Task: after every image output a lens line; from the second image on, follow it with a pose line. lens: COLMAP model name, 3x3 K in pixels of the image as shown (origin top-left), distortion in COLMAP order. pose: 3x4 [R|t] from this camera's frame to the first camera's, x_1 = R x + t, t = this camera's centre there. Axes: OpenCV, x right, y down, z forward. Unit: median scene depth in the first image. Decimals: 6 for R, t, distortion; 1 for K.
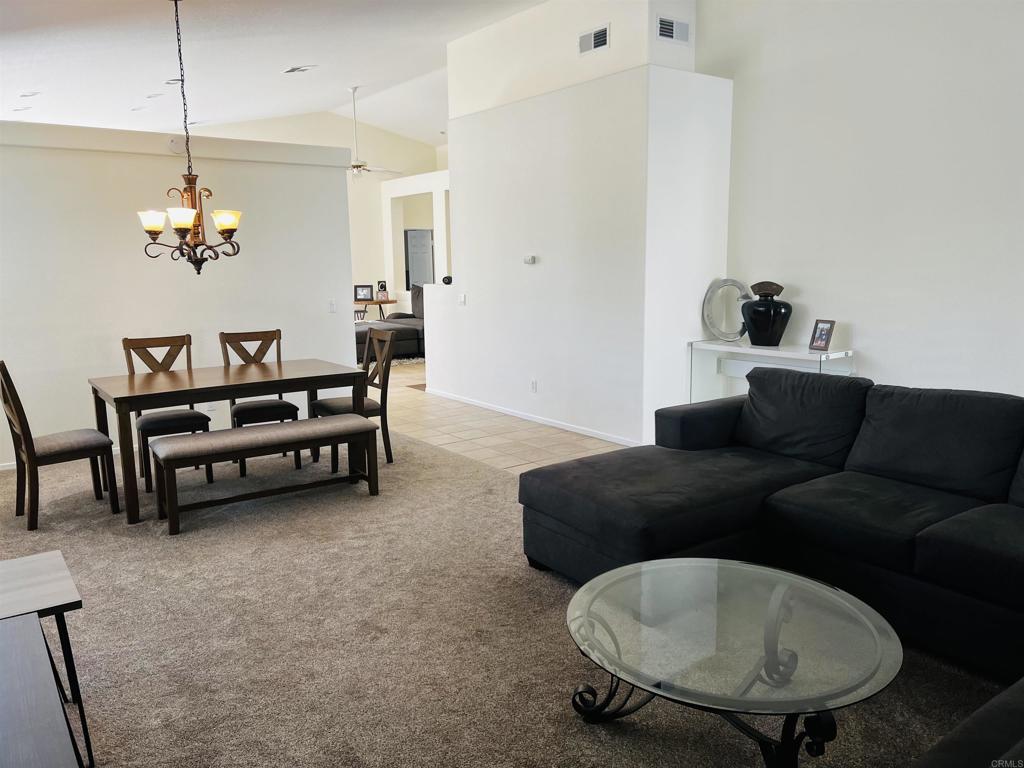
lens RADIAL K [[771.8, 0, 512.0], [0, 771.8, 384.0], [0, 0, 1]] dist [0.095622, -0.173945]
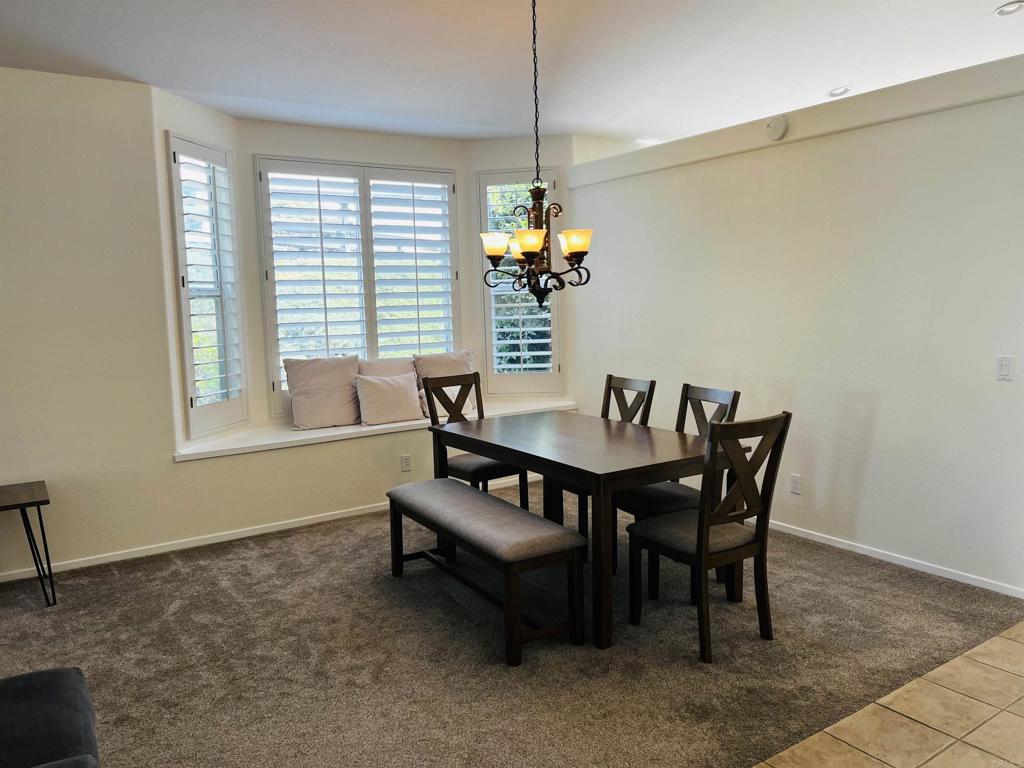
lens RADIAL K [[771.8, 0, 512.0], [0, 771.8, 384.0], [0, 0, 1]] dist [0.095622, -0.173945]
pose [[-0.034291, 0.134707, -0.990292, 0.428276], [-0.137126, 0.980869, 0.138174, -0.169724], [0.989960, 0.140533, -0.015163, 0.988590]]
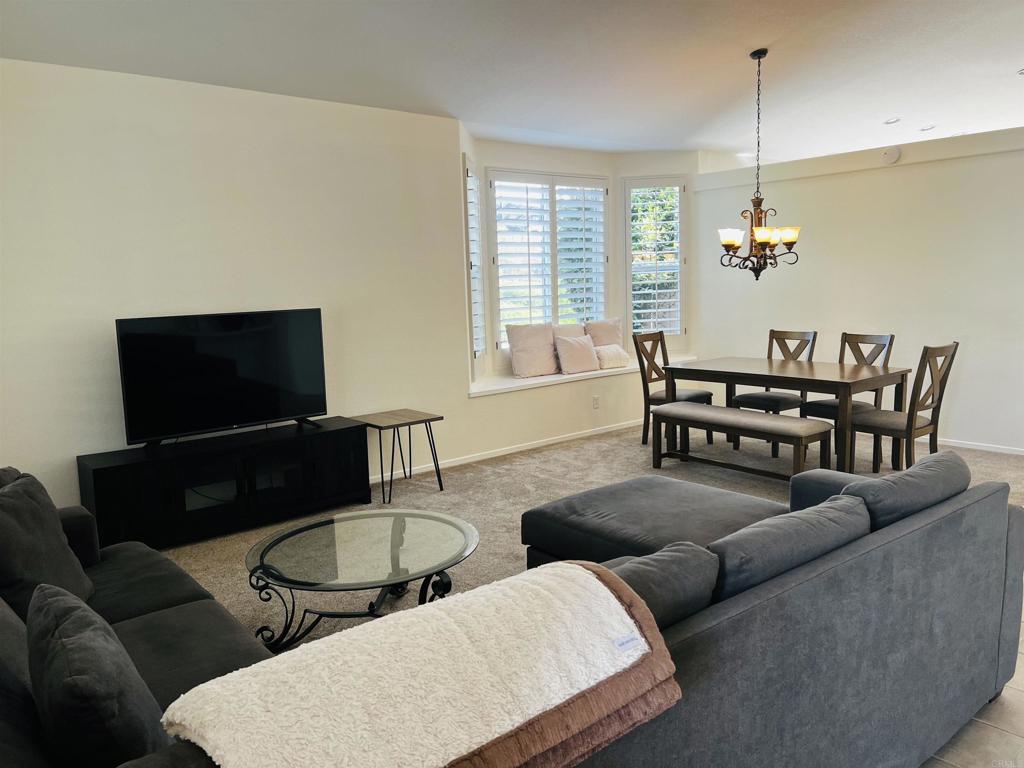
lens RADIAL K [[771.8, 0, 512.0], [0, 771.8, 384.0], [0, 0, 1]] dist [0.095622, -0.173945]
pose [[0.072524, 0.152851, -0.985584, 0.784339], [-0.132623, 0.980889, 0.142364, -0.103934], [0.988510, 0.120387, 0.091410, 0.530604]]
